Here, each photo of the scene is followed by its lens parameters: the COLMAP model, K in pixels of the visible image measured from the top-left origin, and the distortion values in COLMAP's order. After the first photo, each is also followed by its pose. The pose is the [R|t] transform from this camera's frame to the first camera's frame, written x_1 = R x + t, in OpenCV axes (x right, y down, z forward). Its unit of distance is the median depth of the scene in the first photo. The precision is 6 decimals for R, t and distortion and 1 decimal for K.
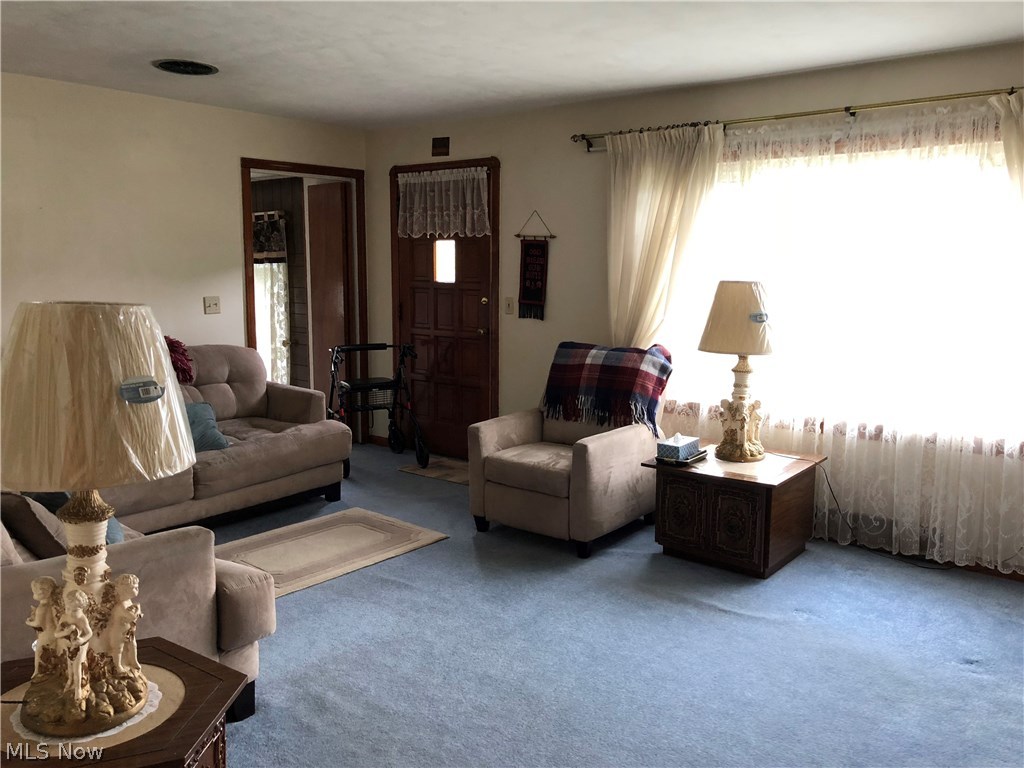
lens RADIAL K [[867.0, 0, 512.0], [0, 867.0, 384.0], [0, 0, 1]] dist [0.093530, -0.085740]
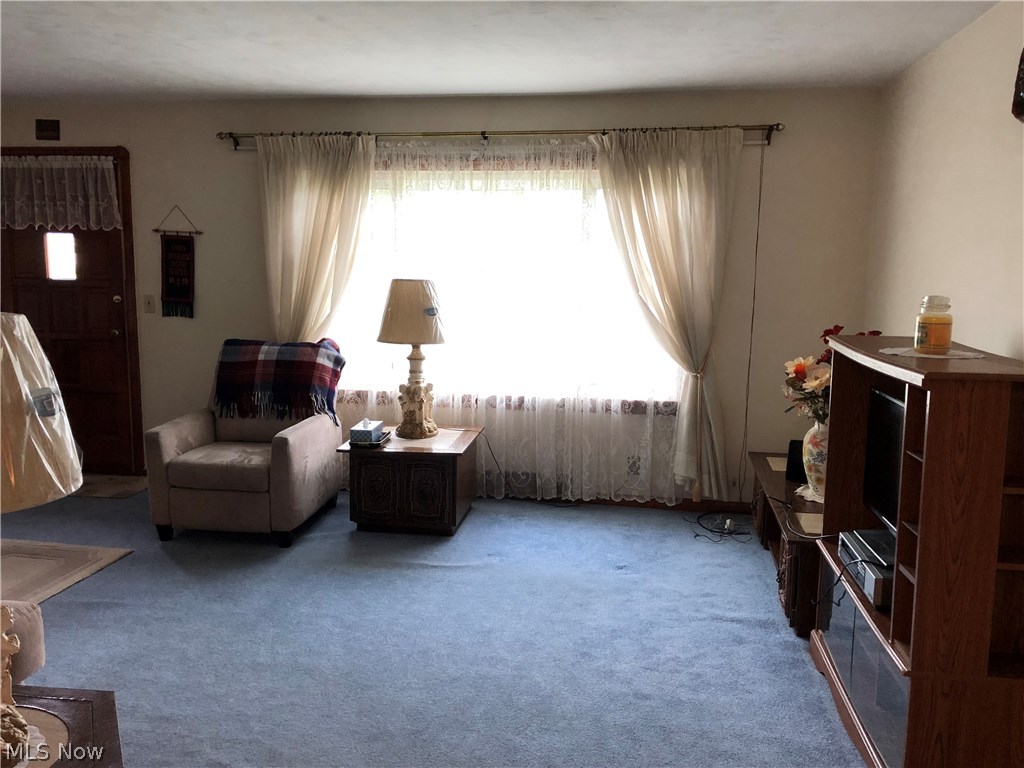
lens RADIAL K [[867.0, 0, 512.0], [0, 867.0, 384.0], [0, 0, 1]] dist [0.093530, -0.085740]
pose [[0.870254, -0.071318, 0.487414, -0.176498], [0.066022, 0.997423, 0.028062, -0.005222], [-0.488159, 0.007759, 0.872720, -0.042593]]
